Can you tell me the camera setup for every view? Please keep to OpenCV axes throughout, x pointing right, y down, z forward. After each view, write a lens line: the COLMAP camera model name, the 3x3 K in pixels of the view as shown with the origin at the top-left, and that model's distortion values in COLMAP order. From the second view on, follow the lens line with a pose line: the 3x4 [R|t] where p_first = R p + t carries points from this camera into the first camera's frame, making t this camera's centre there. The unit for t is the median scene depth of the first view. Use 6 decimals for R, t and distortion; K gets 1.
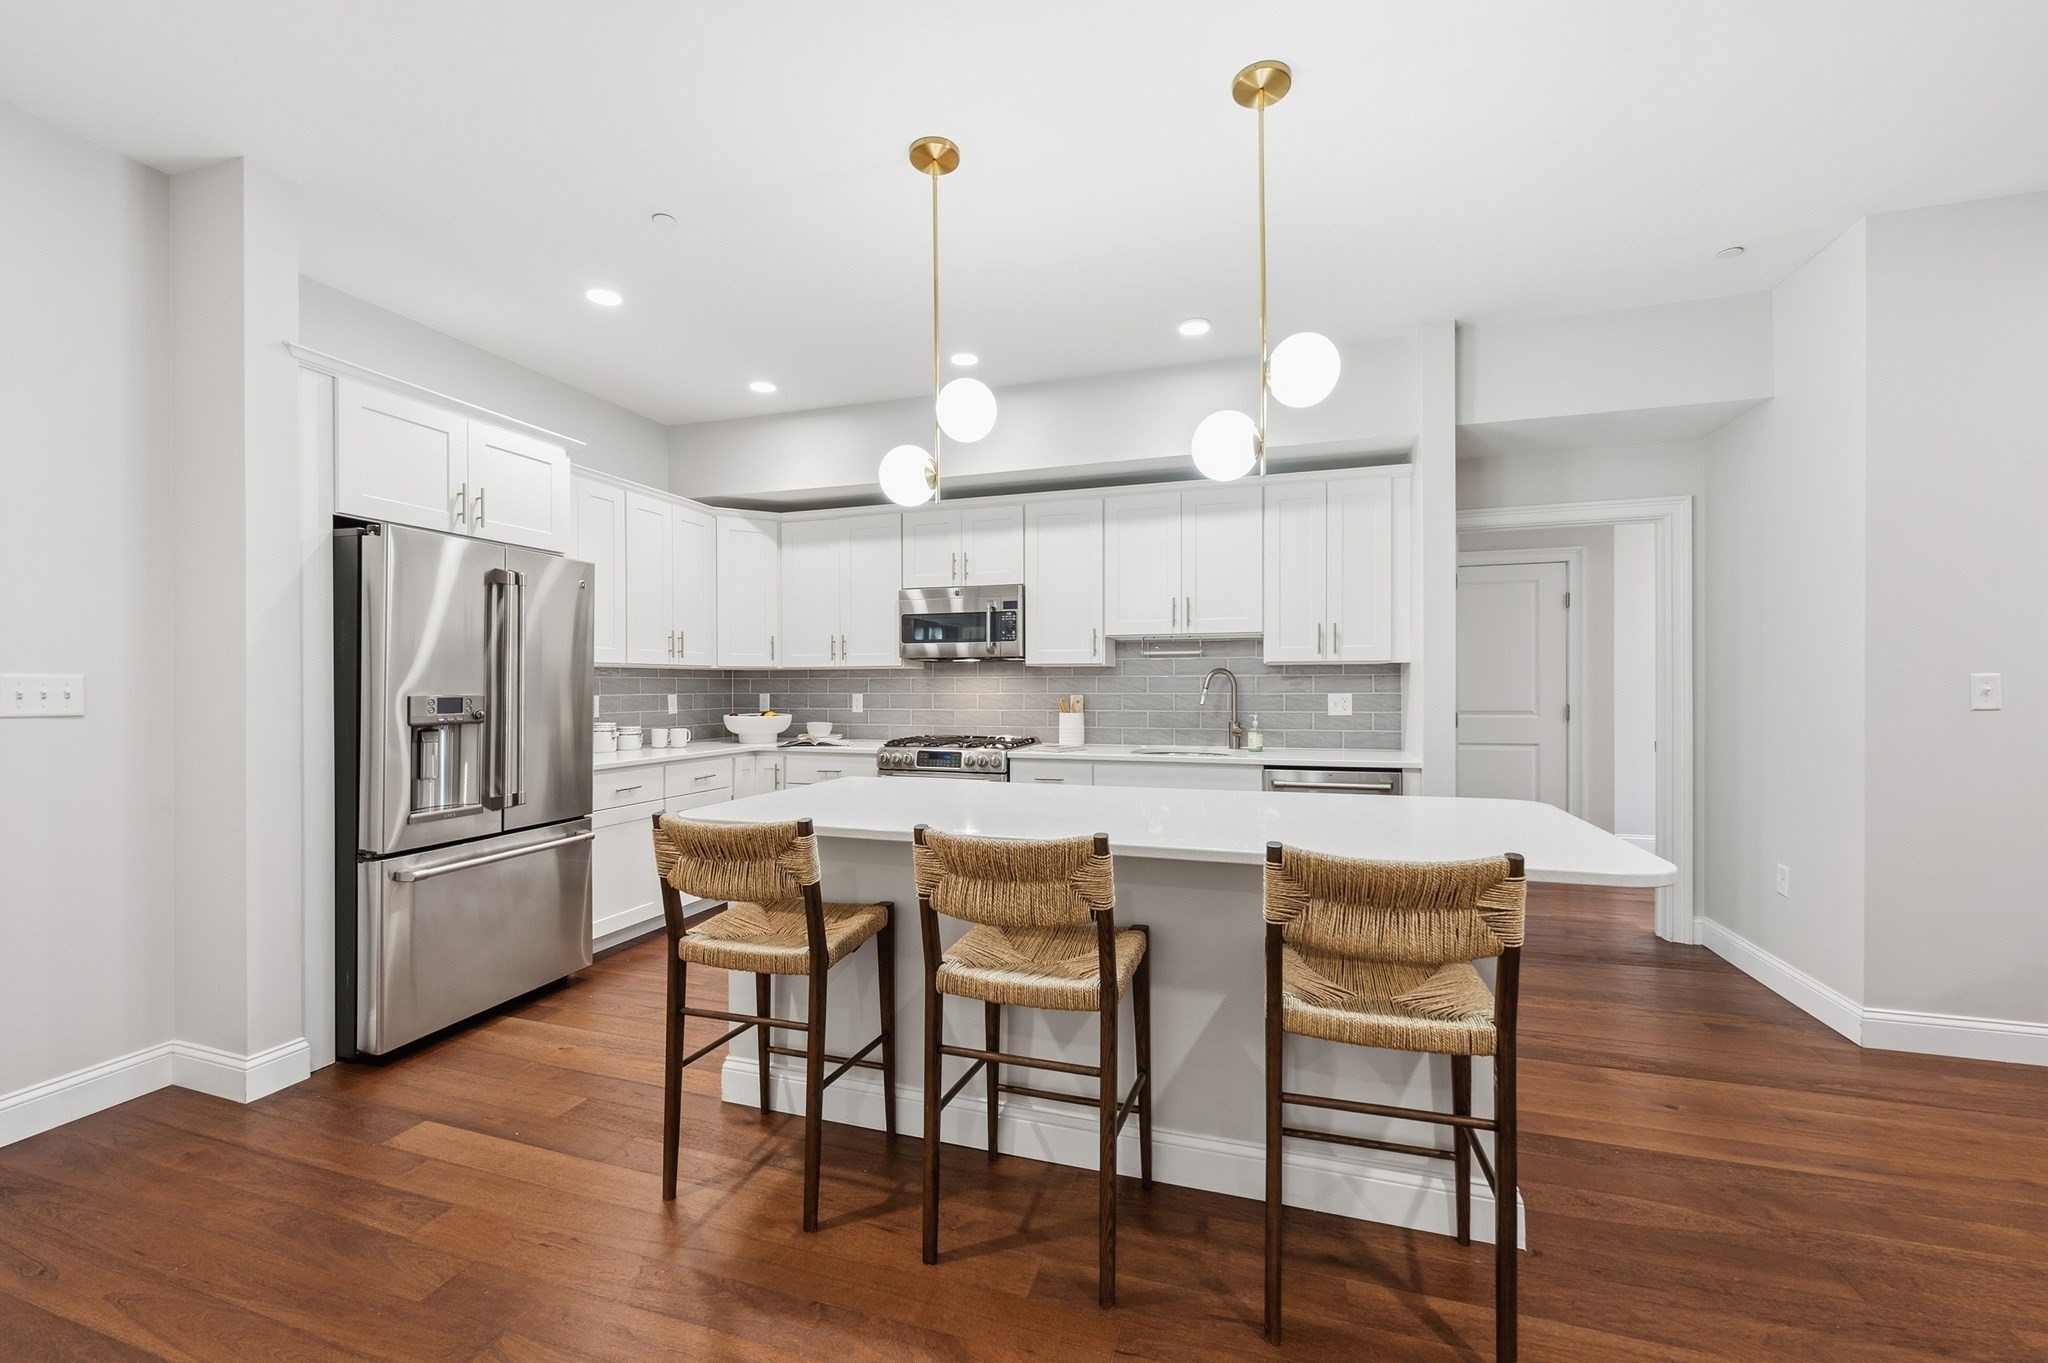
lens RADIAL K [[819.6, 0, 1024.8], [0, 819.6, 689.5], [0, 0, 1]] dist [-0.000129, -0.000182]
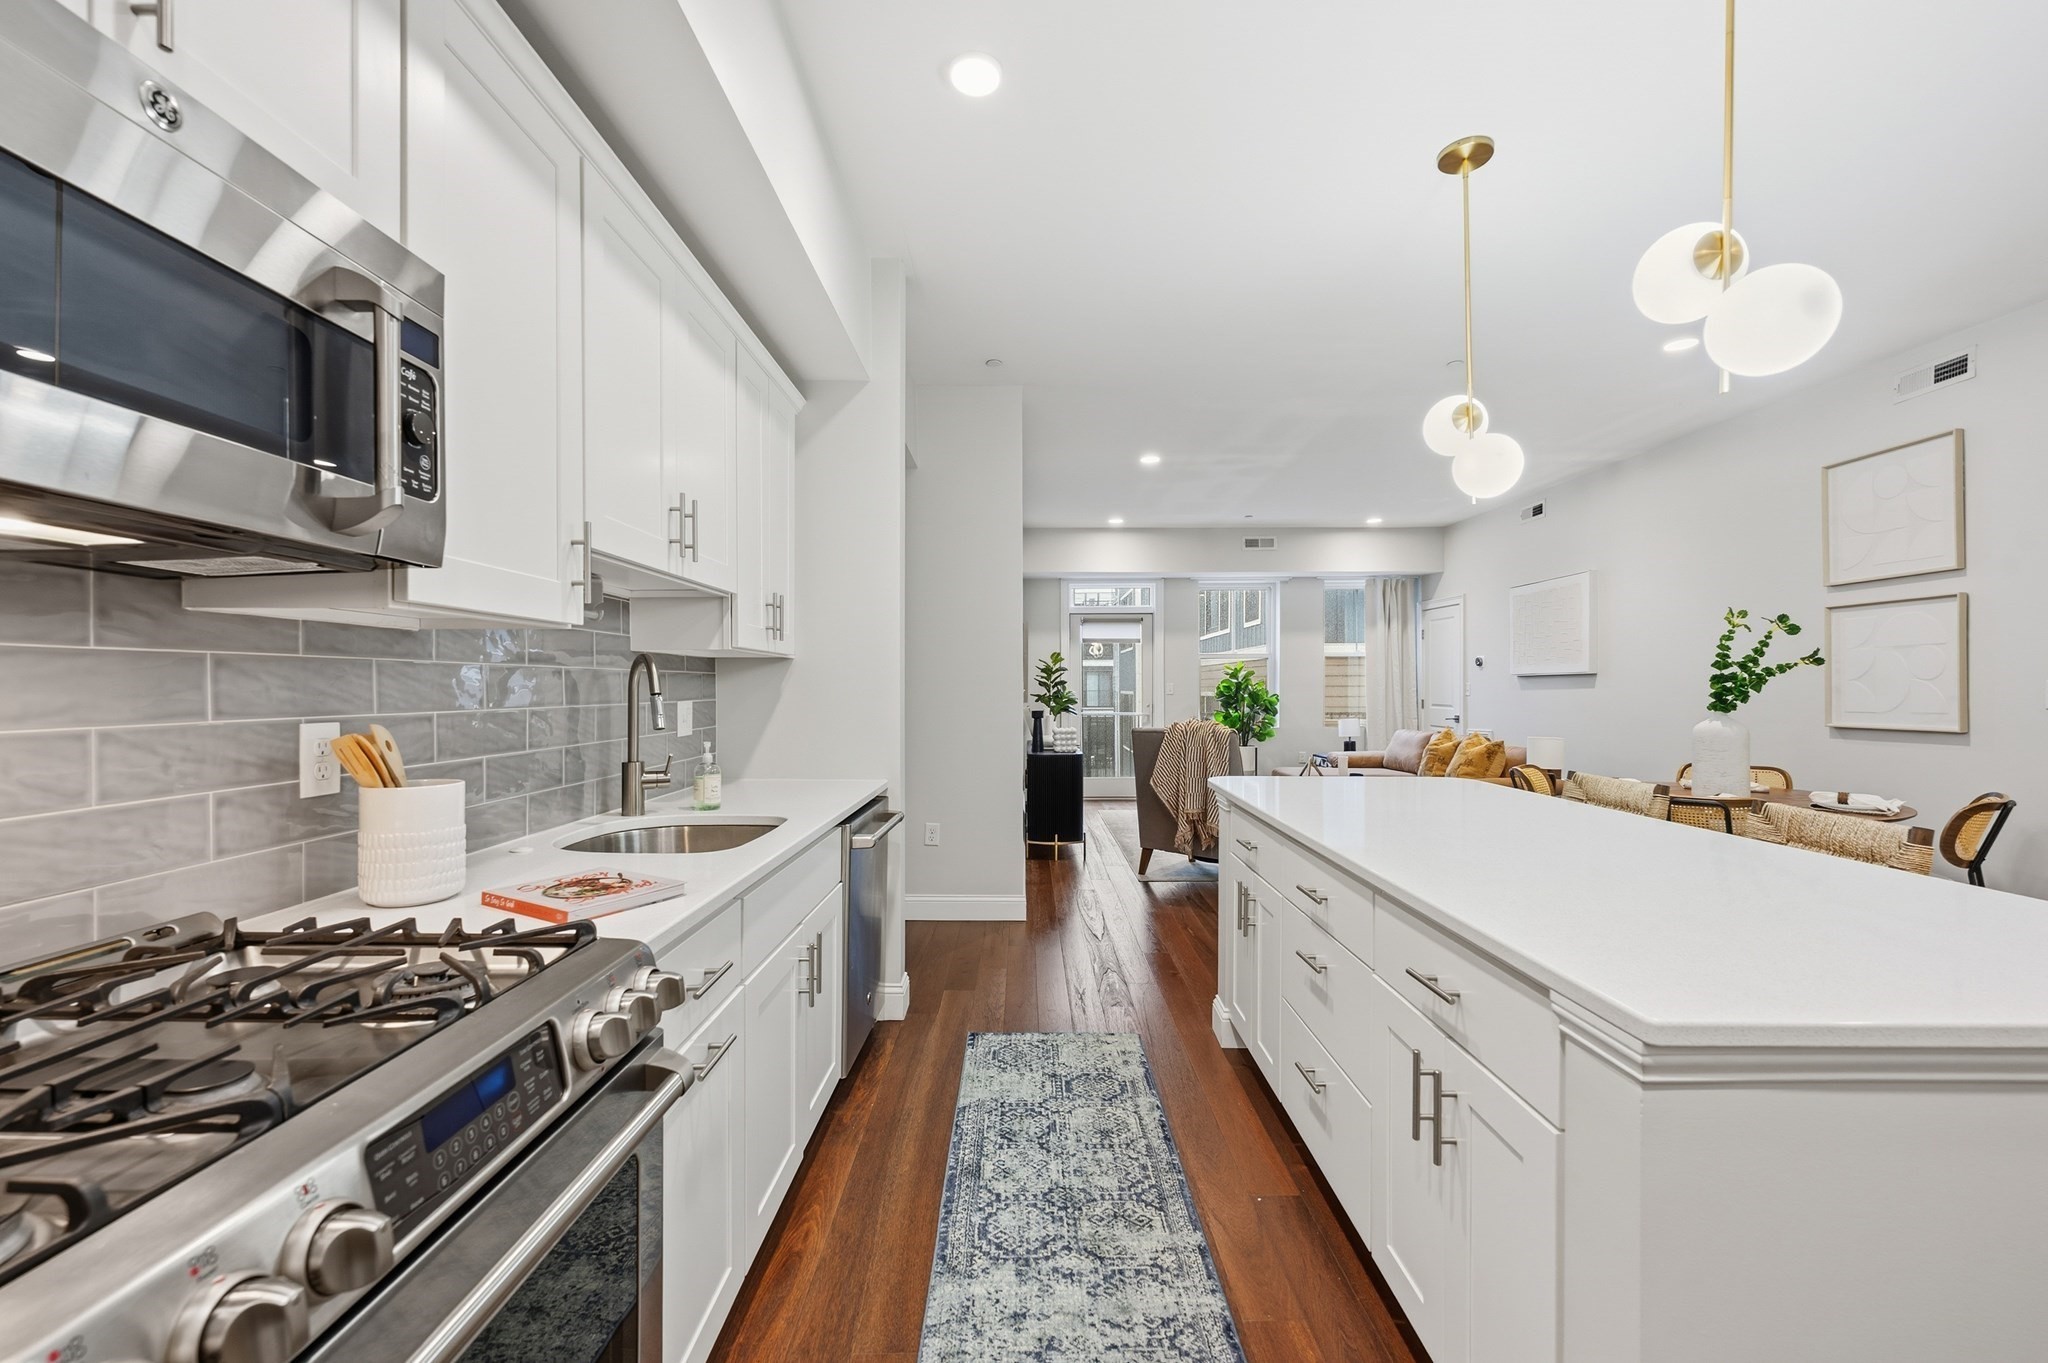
lens RADIAL K [[831.2, 0, 1021.9], [0, 831.2, 695.2], [0, 0, 1]] dist [-0.000814, -0.000012]
pose [[-0.303873, -0.006580, 0.952690, -0.298727], [0.007134, 0.999932, 0.009181, -0.004202], [-0.952686, 0.009587, -0.303806, 0.920245]]
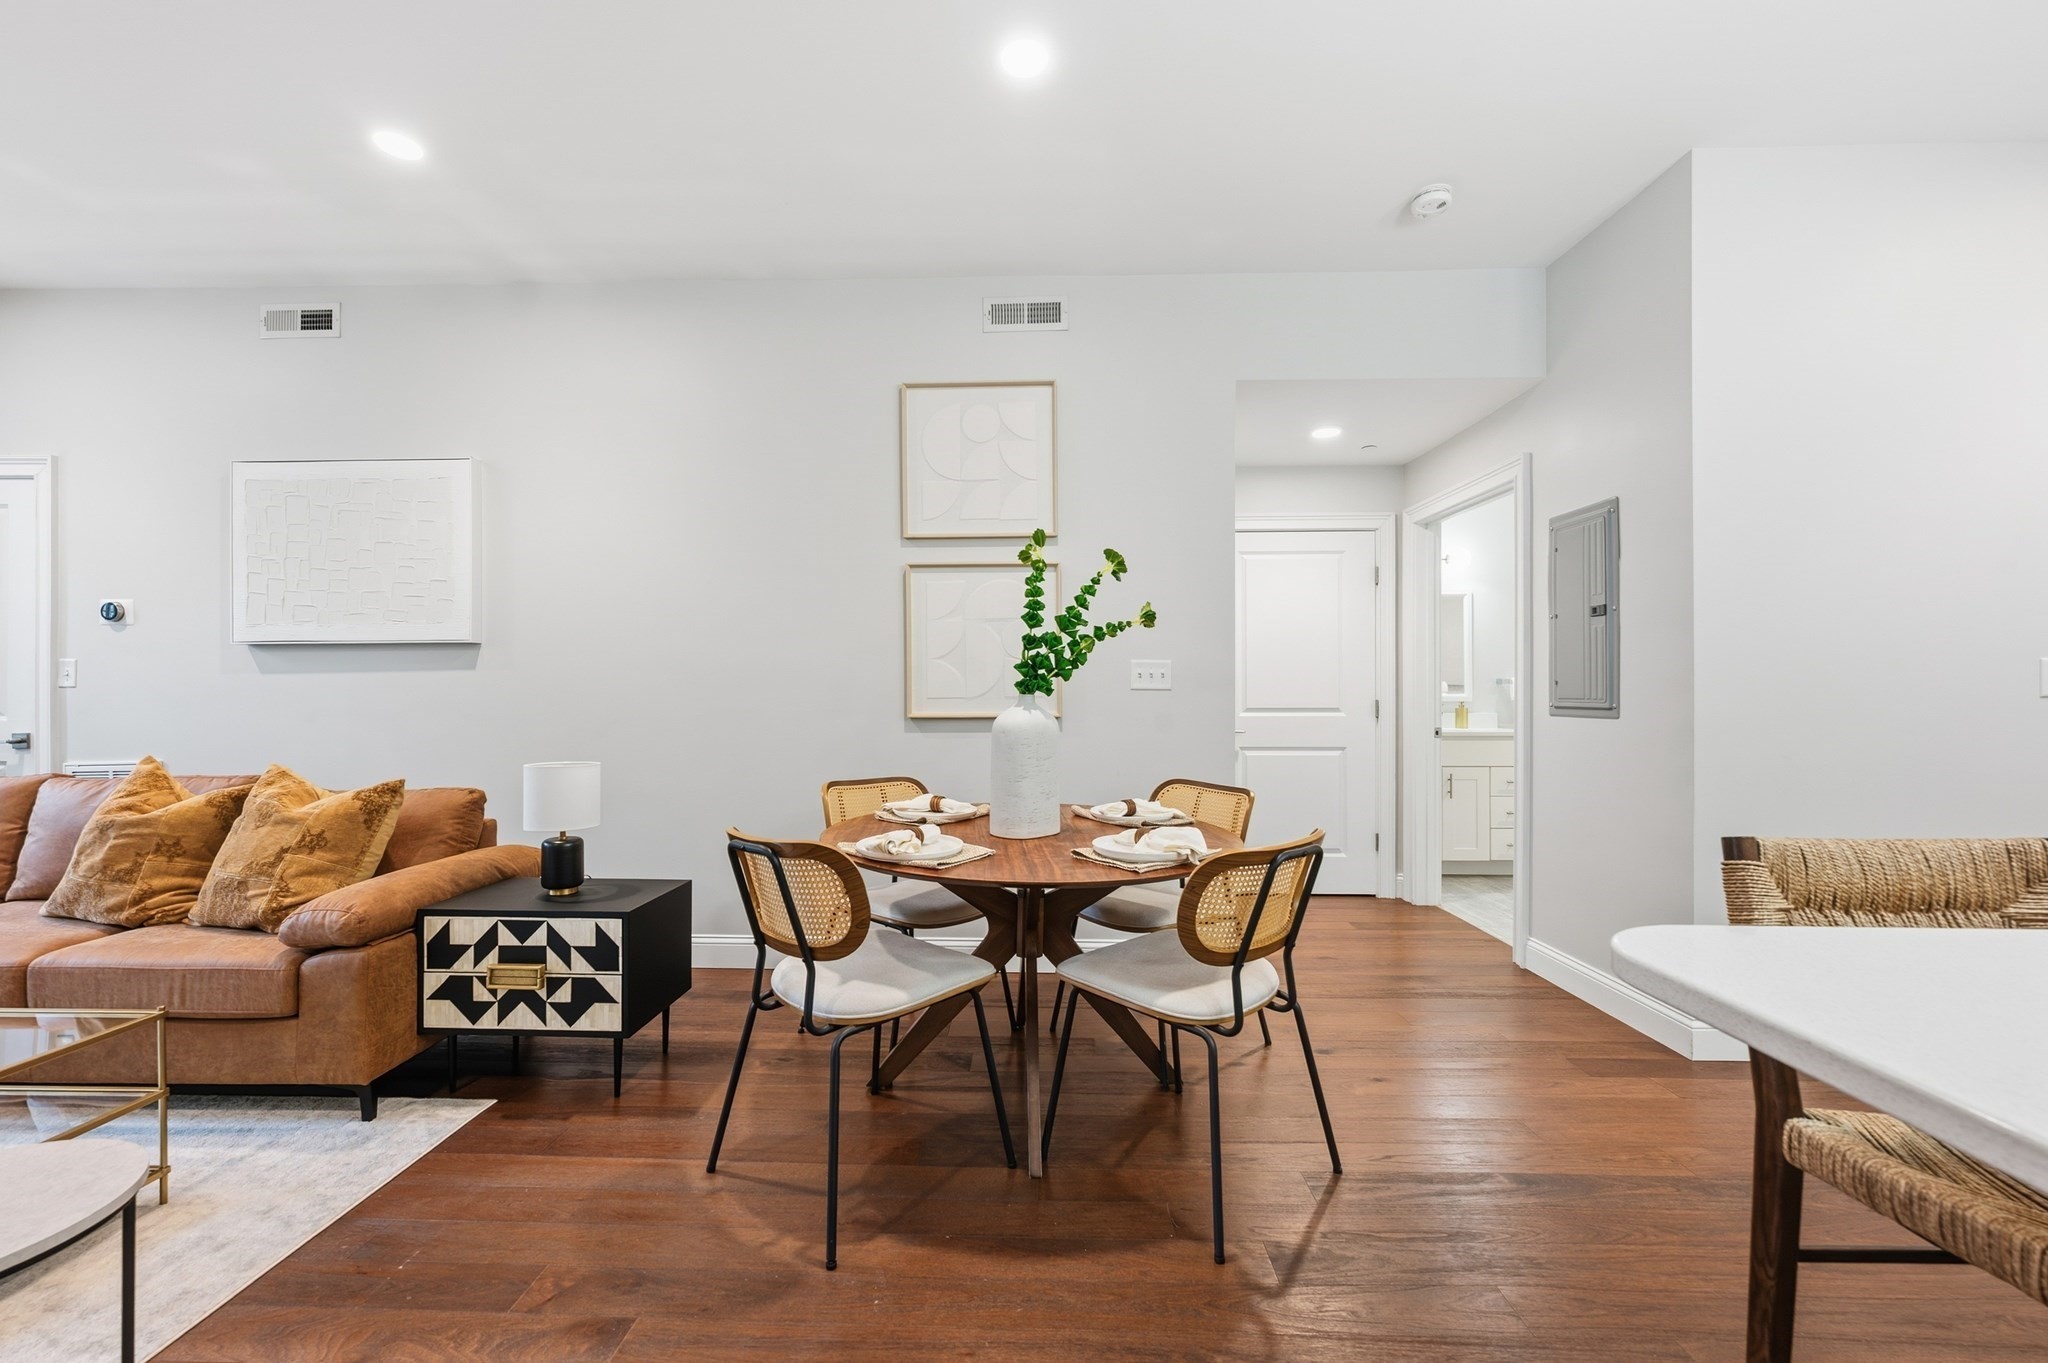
lens RADIAL K [[826.4, 0, 1021.9], [0, 826.4, 690.0], [0, 0, 1]] dist [-0.000915, -0.000646]
pose [[-0.959675, 0.001245, -0.281110, 0.444080], [0.000824, 0.999998, 0.001618, 0.021543], [0.281111, 0.001321, -0.959674, 0.486154]]
